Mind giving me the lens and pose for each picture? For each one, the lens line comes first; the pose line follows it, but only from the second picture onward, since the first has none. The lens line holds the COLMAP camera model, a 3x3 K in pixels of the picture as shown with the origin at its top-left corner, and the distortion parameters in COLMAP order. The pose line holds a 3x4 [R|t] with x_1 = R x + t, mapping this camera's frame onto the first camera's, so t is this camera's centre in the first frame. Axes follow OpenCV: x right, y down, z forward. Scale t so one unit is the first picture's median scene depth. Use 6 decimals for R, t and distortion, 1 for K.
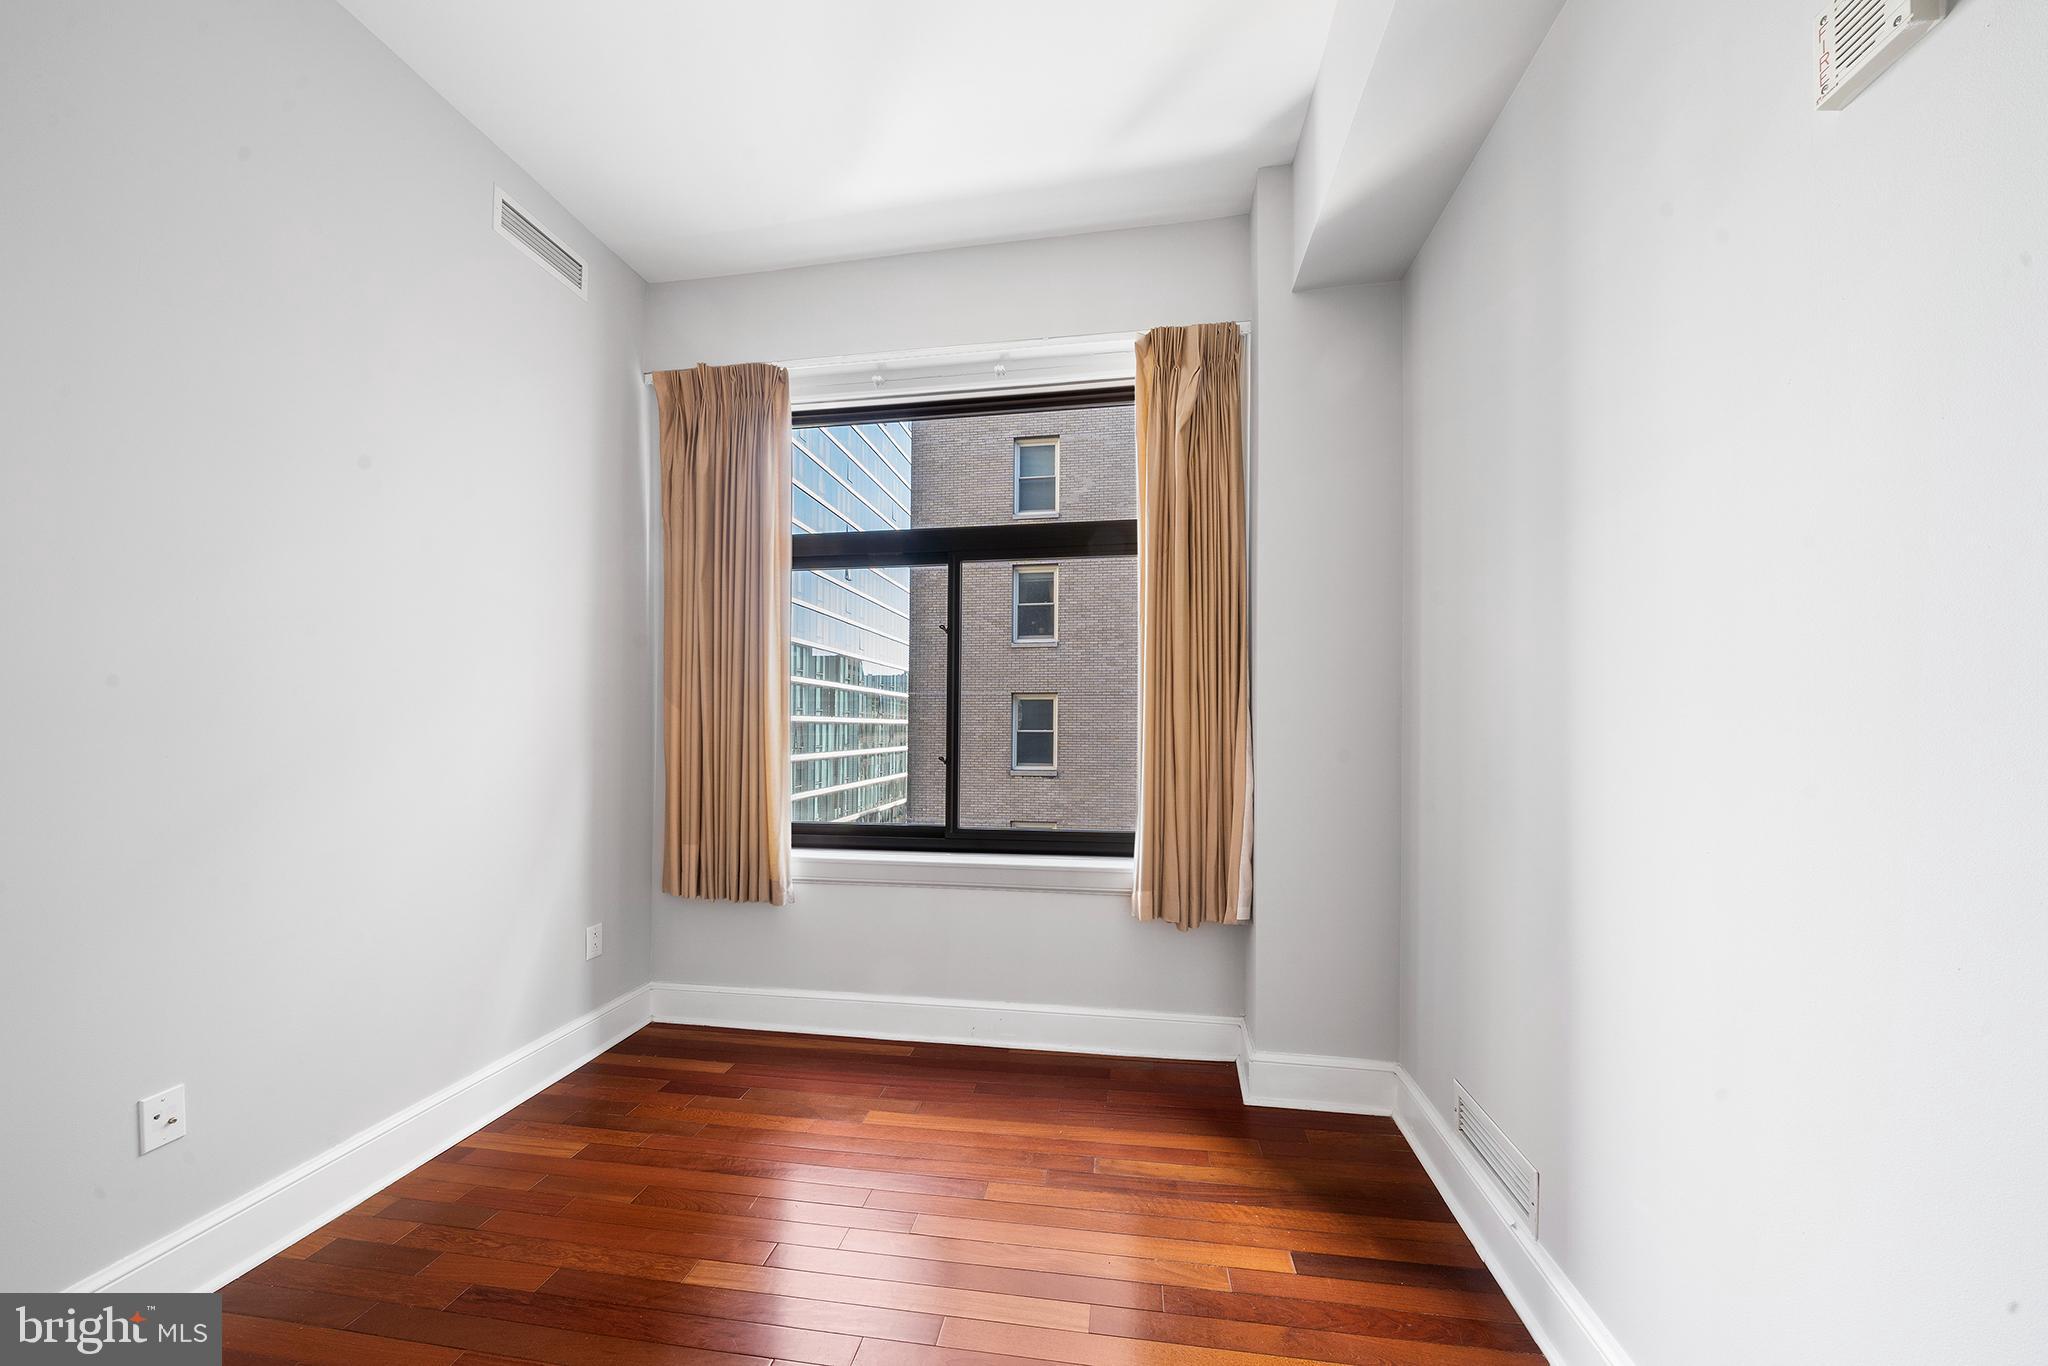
lens RADIAL K [[707.7, 0, 1021.3], [0, 707.7, 714.8], [0, 0, 1]] dist [-0.001253, -0.000179]
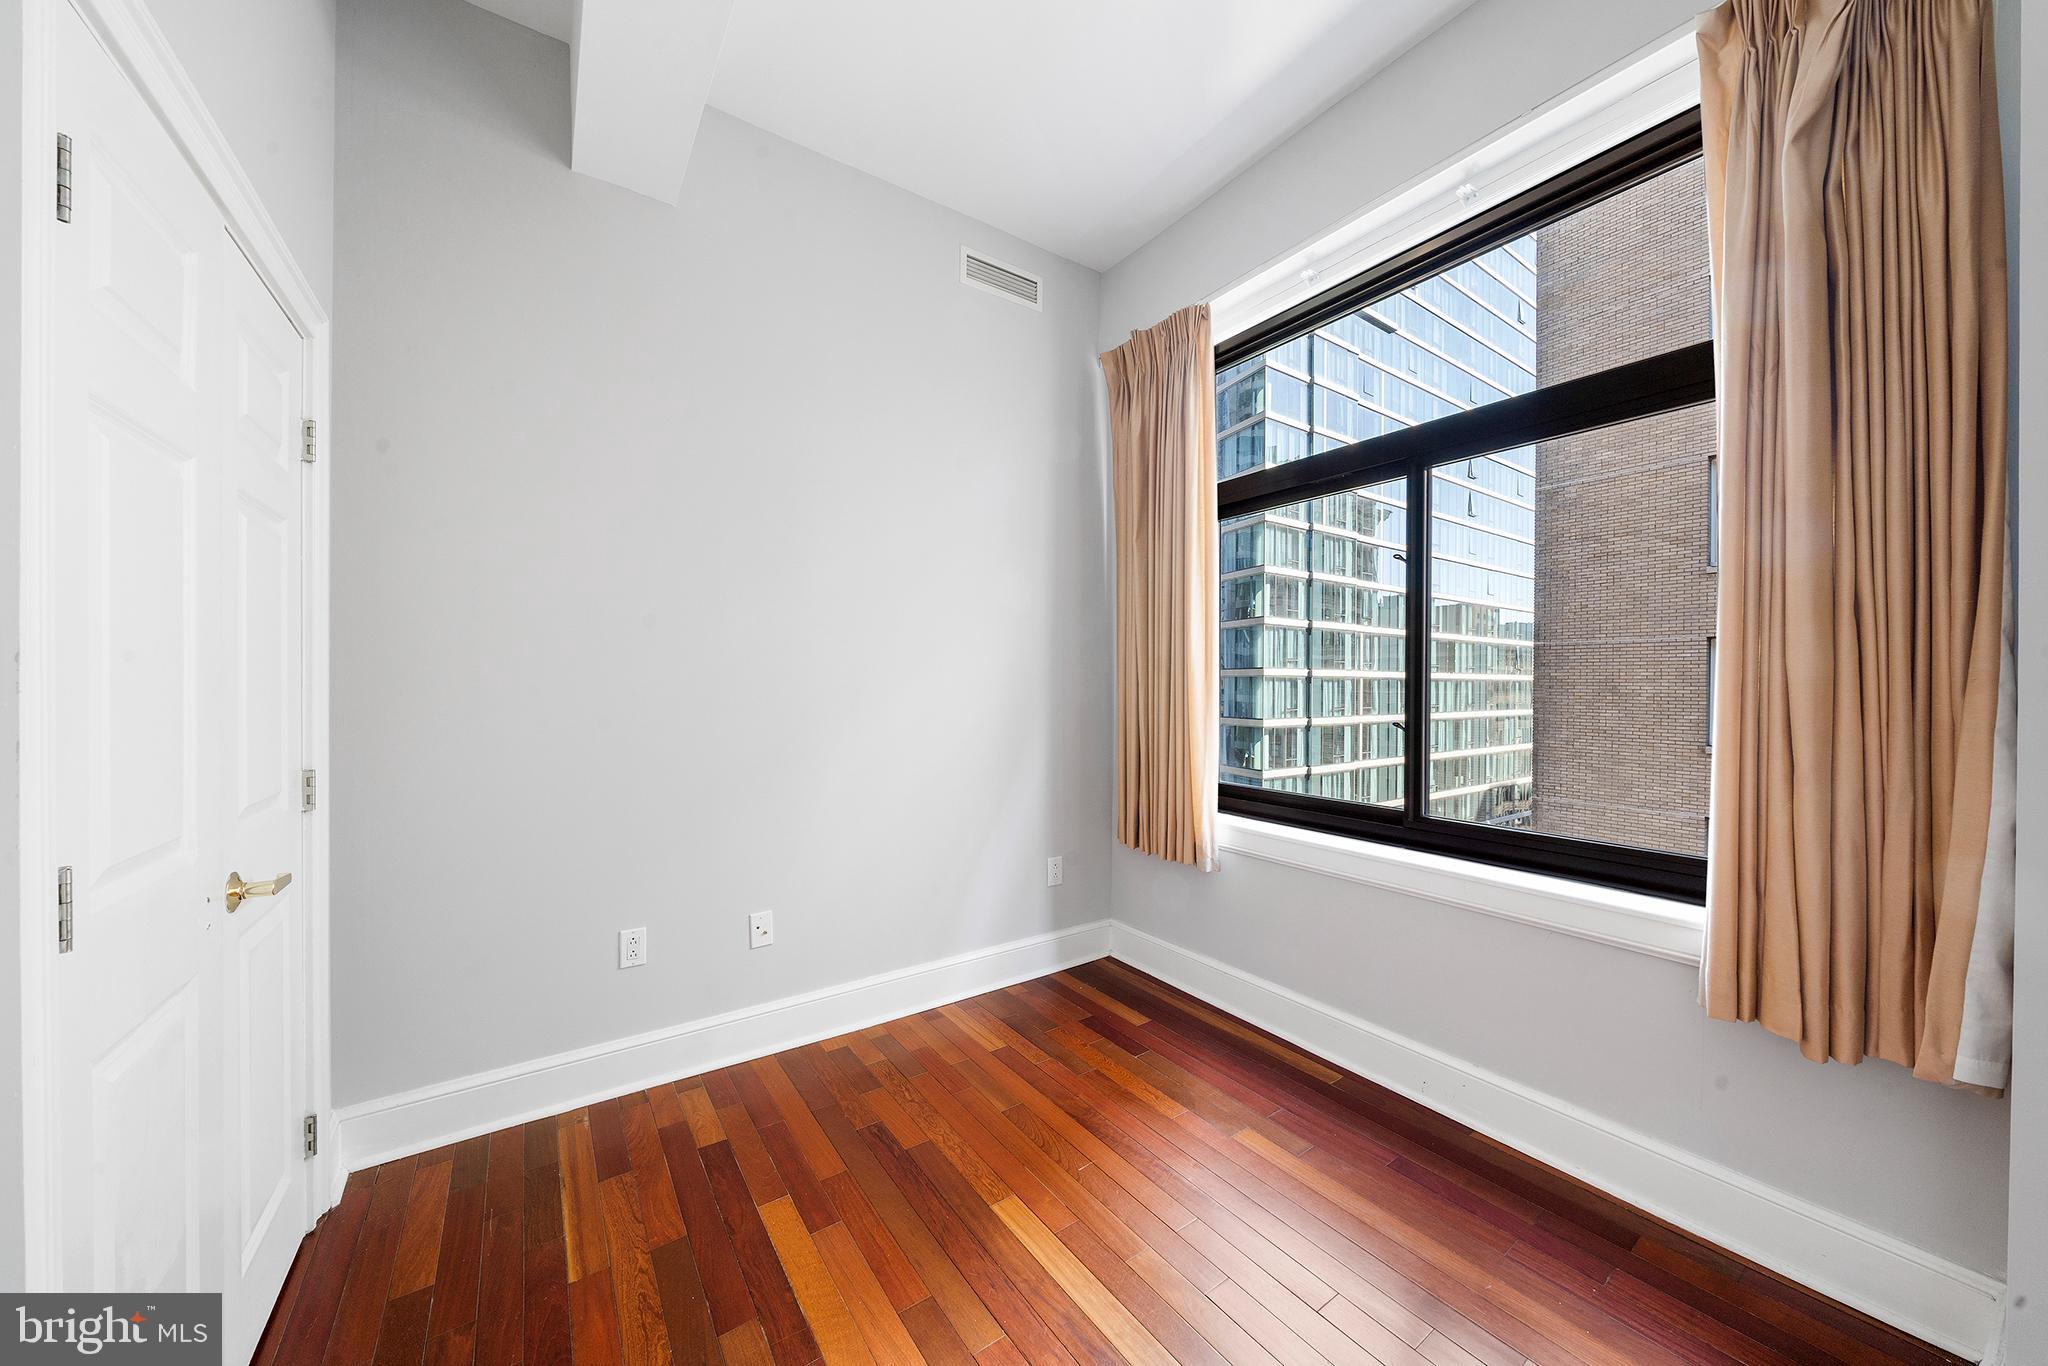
lens RADIAL K [[705.6, 0, 1034.2], [0, 705.6, 679.4], [0, 0, 1]] dist [-0.000860, -0.000139]
pose [[0.695625, -0.002228, -0.718401, 0.198758], [0.009755, 0.999932, 0.006345, 0.002541], [0.718338, -0.011422, 0.695600, 0.192645]]
